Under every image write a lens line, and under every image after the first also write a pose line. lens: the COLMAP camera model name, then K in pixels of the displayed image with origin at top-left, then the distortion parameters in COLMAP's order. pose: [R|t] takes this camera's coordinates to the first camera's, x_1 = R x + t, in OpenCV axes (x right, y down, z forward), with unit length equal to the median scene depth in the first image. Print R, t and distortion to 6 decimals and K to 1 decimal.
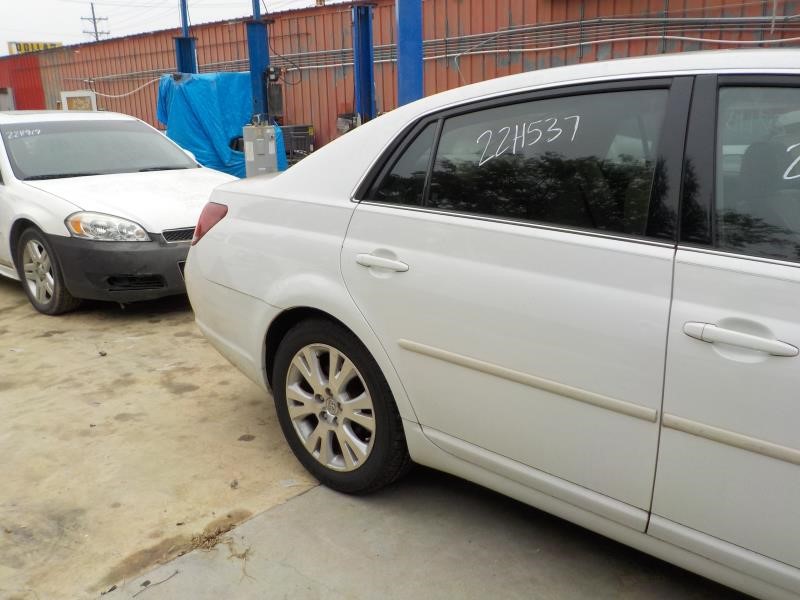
lens RADIAL K [[740.4, 0, 397.6], [0, 740.4, 303.9], [0, 0, 1]] dist [0.024089, -0.019286]
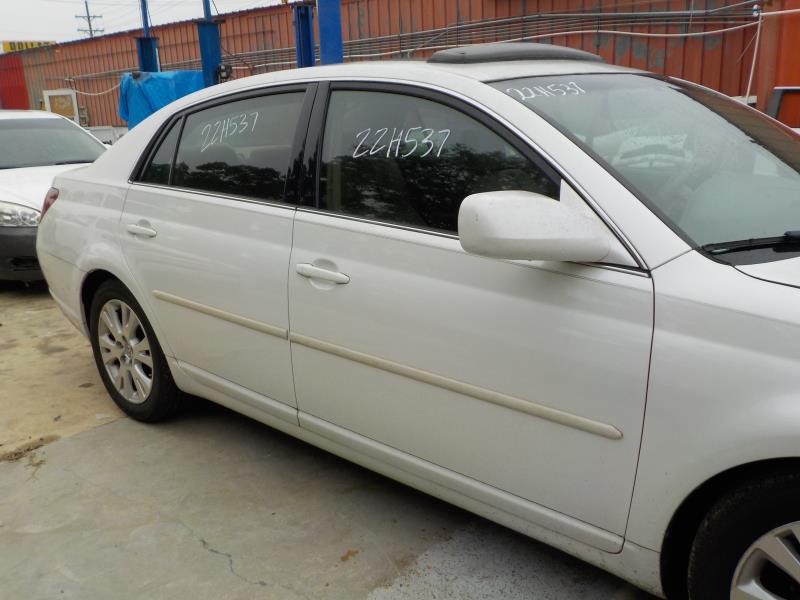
lens RADIAL K [[740.4, 0, 397.6], [0, 740.4, 303.9], [0, 0, 1]] dist [0.024089, -0.019286]
pose [[0.999911, -0.012939, -0.003331, 0.196158], [0.012965, 0.999883, 0.008102, 0.030559], [0.003226, -0.008144, 0.999962, -0.123778]]
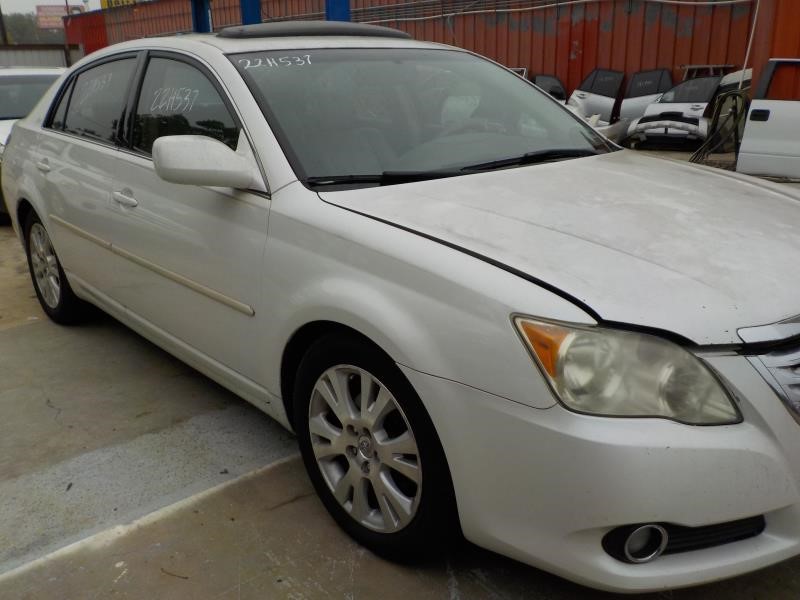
lens RADIAL K [[740.4, 0, 397.6], [0, 740.4, 303.9], [0, 0, 1]] dist [0.024089, -0.019286]
pose [[0.993323, 0.040483, -0.108026, 0.431174], [-0.034656, 0.997869, 0.055282, 0.058479], [0.110034, -0.051169, 0.992610, -0.241931]]
